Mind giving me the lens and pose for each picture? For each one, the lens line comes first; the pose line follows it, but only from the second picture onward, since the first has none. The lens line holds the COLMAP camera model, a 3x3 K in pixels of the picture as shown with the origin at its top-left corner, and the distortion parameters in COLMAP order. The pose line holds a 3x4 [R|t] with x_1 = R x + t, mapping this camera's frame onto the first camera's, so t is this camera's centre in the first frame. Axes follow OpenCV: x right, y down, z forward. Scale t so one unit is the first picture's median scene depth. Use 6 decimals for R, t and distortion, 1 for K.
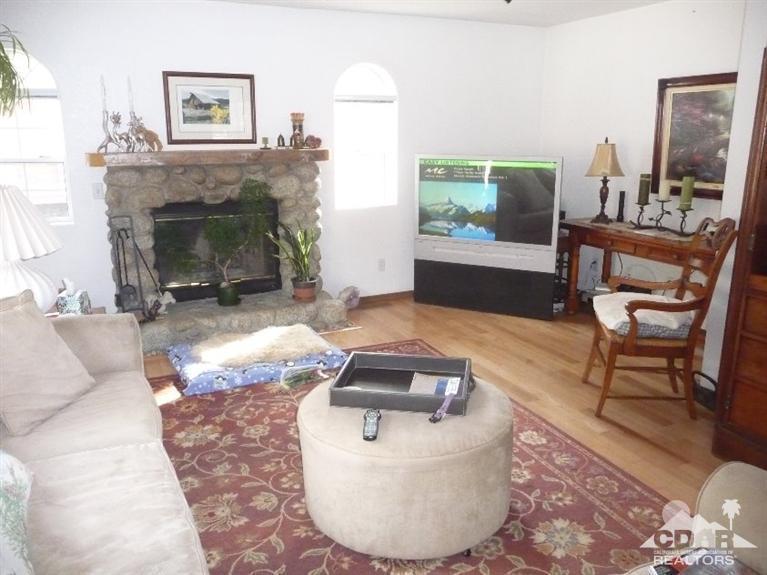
lens RADIAL K [[619.3, 0, 381.1], [0, 619.3, 287.8], [0, 0, 1]] dist [-0.037041, 0.009343]
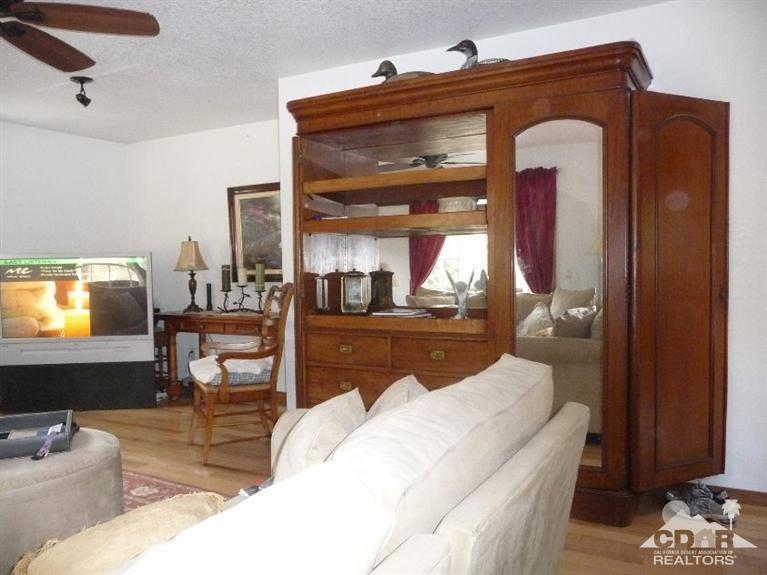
lens RADIAL K [[619.3, 0, 383.6], [0, 619.3, 289.3], [0, 0, 1]] dist [-0.037041, 0.009343]
pose [[0.807742, -0.033128, 0.588604, -0.016878], [0.160302, 0.973144, -0.165212, 0.099782], [-0.567323, 0.227803, 0.791360, -0.082188]]
